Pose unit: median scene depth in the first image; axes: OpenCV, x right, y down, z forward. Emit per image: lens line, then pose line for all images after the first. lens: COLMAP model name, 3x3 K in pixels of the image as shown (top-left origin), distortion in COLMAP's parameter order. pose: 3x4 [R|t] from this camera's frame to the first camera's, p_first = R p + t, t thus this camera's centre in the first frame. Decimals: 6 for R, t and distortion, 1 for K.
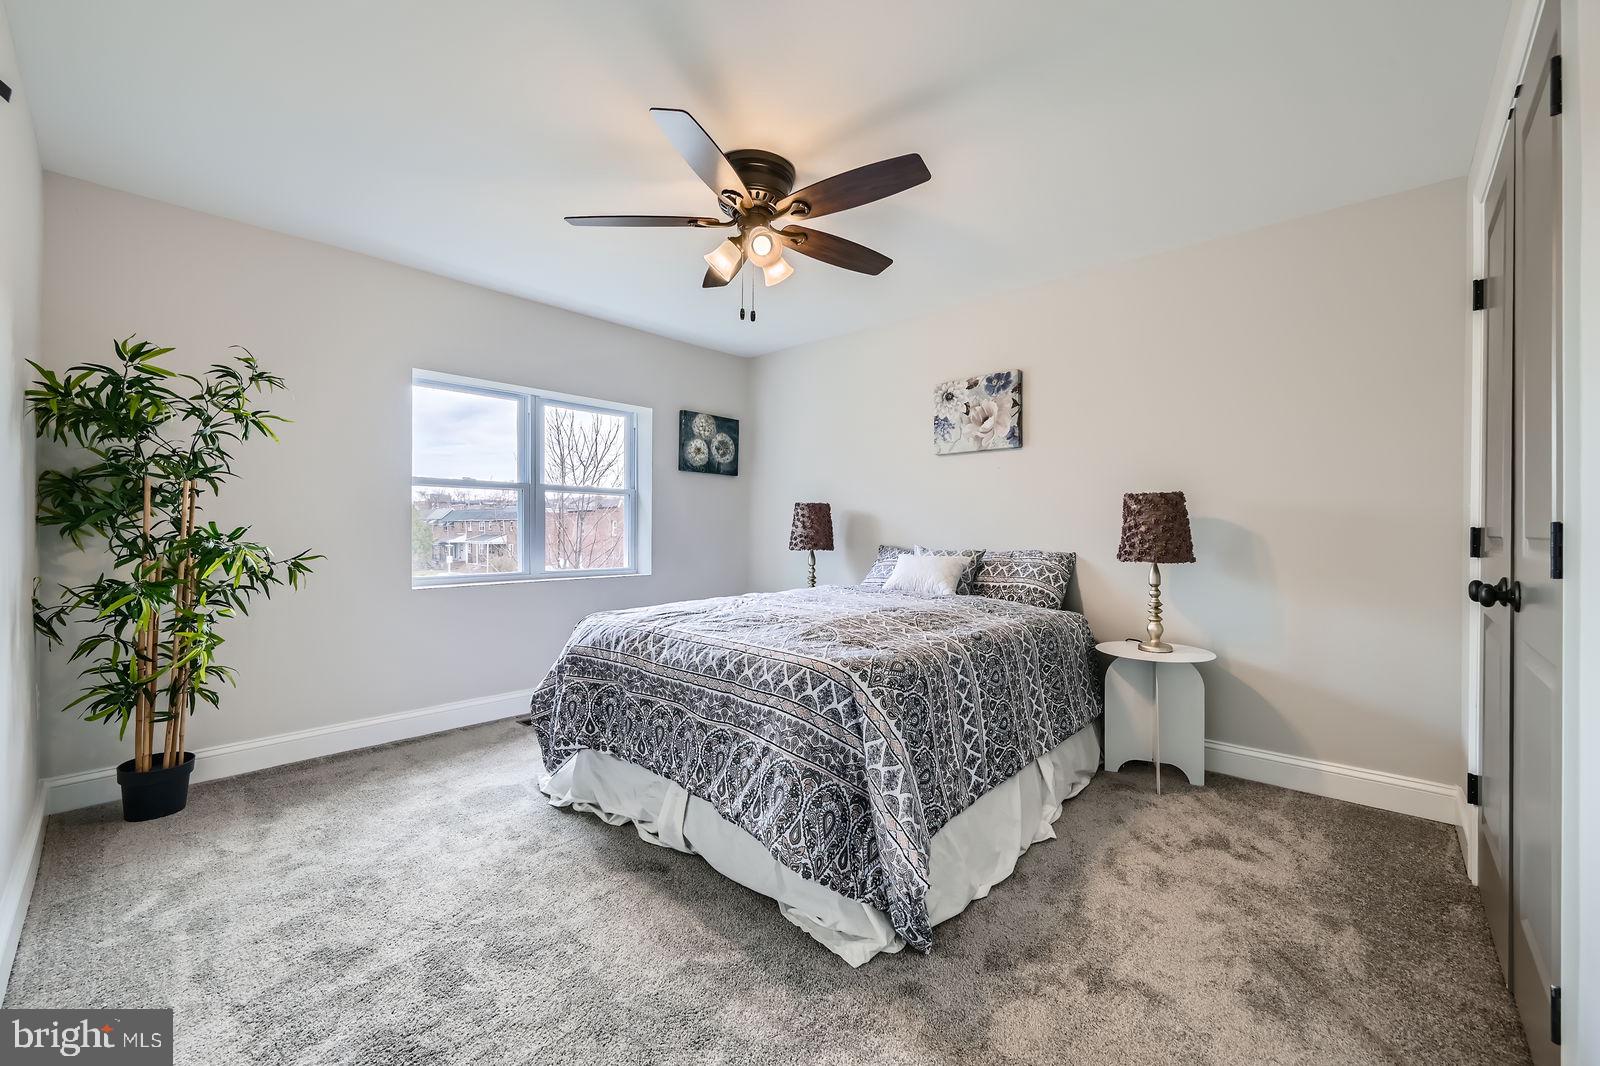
lens RADIAL K [[638.7, 0, 798.5], [0, 638.7, 532.5], [0, 0, 1]] dist [-0.000703, 0.000510]
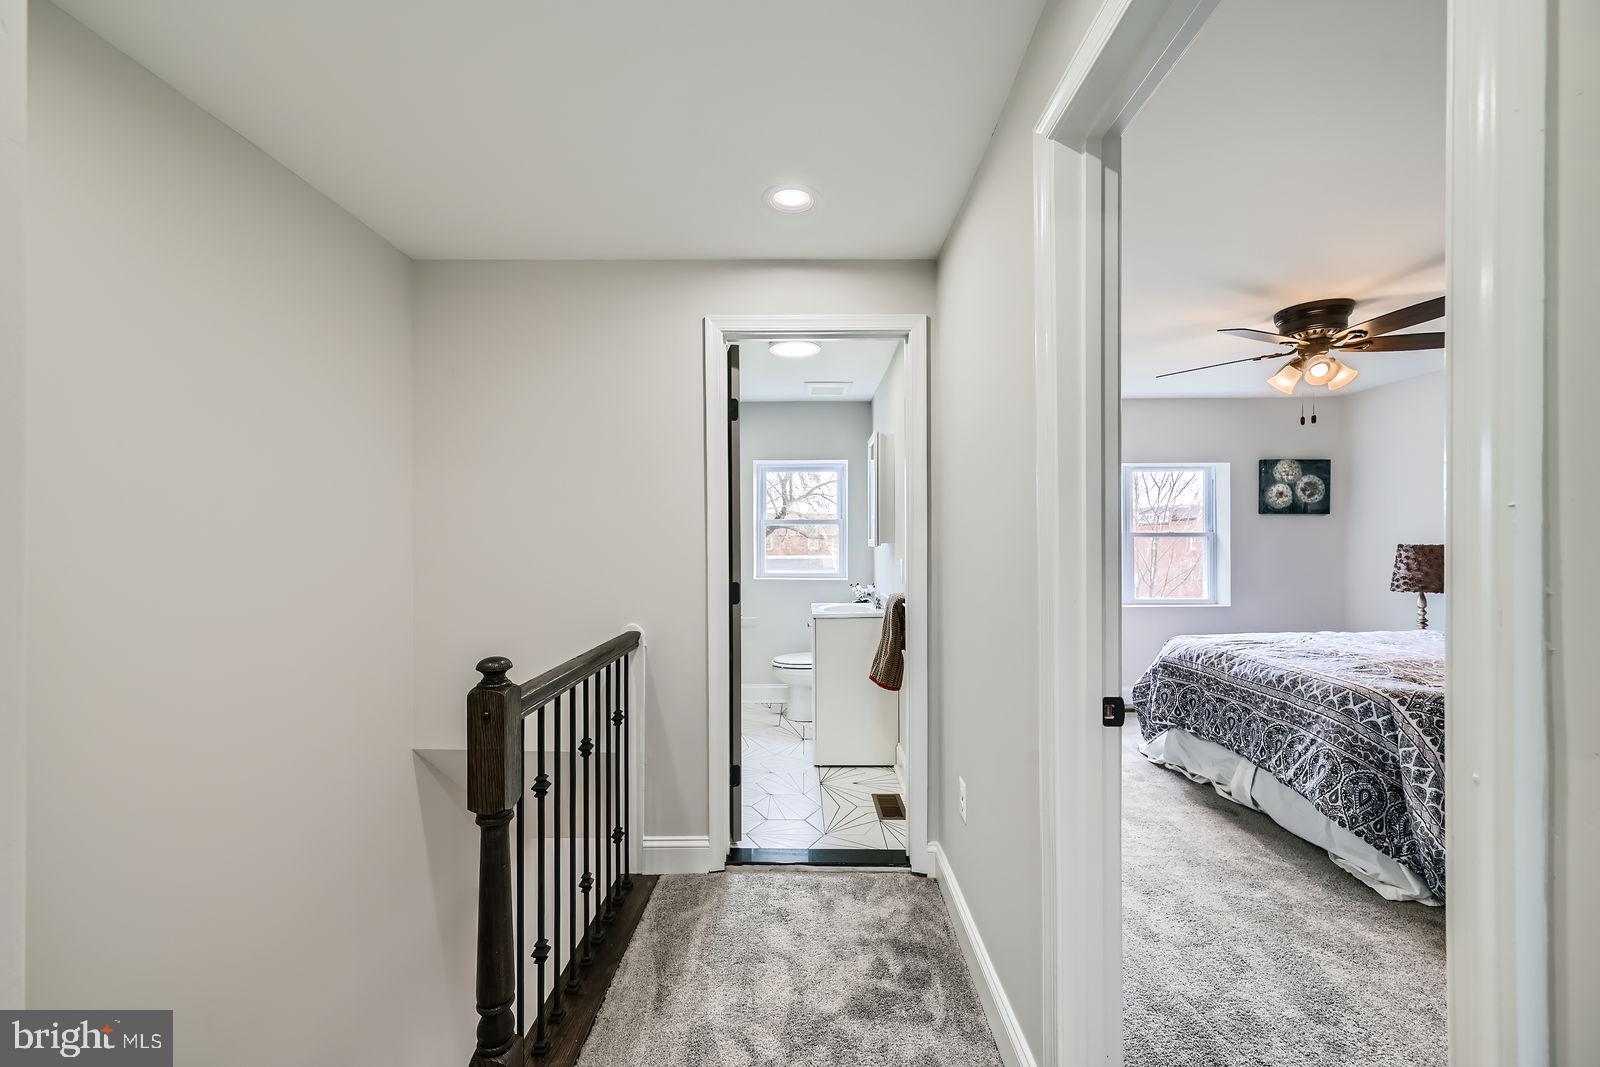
lens RADIAL K [[638.7, 0, 800.1], [0, 638.7, 542.7], [0, 0, 1]] dist [-0.000703, 0.000510]
pose [[0.673722, -0.008682, -0.738934, 0.199755], [0.006389, 0.999962, -0.005924, -0.094593], [0.738957, -0.000730, 0.673752, -0.710244]]
